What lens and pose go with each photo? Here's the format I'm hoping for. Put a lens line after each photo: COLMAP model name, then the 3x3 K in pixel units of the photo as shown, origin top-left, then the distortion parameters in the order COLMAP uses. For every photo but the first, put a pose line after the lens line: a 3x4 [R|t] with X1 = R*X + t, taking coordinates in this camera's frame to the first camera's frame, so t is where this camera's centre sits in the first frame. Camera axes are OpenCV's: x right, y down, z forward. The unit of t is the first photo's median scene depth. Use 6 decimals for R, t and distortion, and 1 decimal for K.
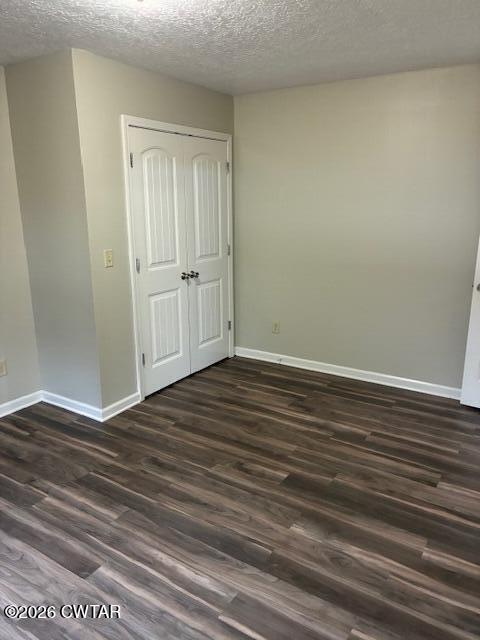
lens RADIAL K [[490.3, 0, 234.7], [0, 490.3, 320.5], [0, 0, 1]] dist [0.035003, -0.004697]
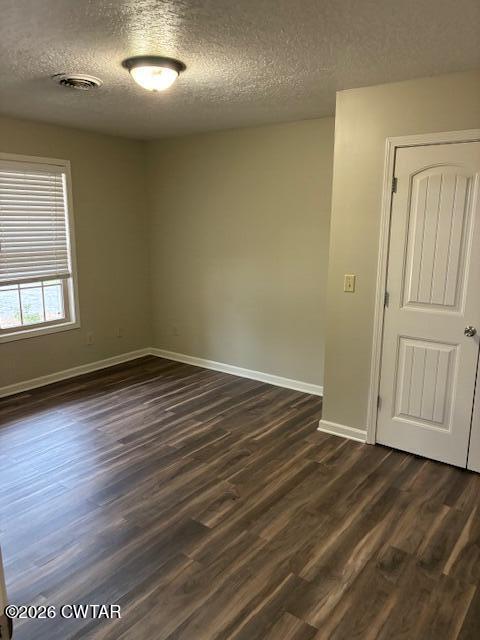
lens RADIAL K [[490.3, 0, 234.7], [0, 490.3, 319.7], [0, 0, 1]] dist [0.035003, -0.004697]
pose [[-0.070554, 0.205534, -0.976103, 0.768383], [-0.251800, 0.943183, 0.216802, -0.216001], [0.965204, 0.261079, -0.014792, 0.805805]]
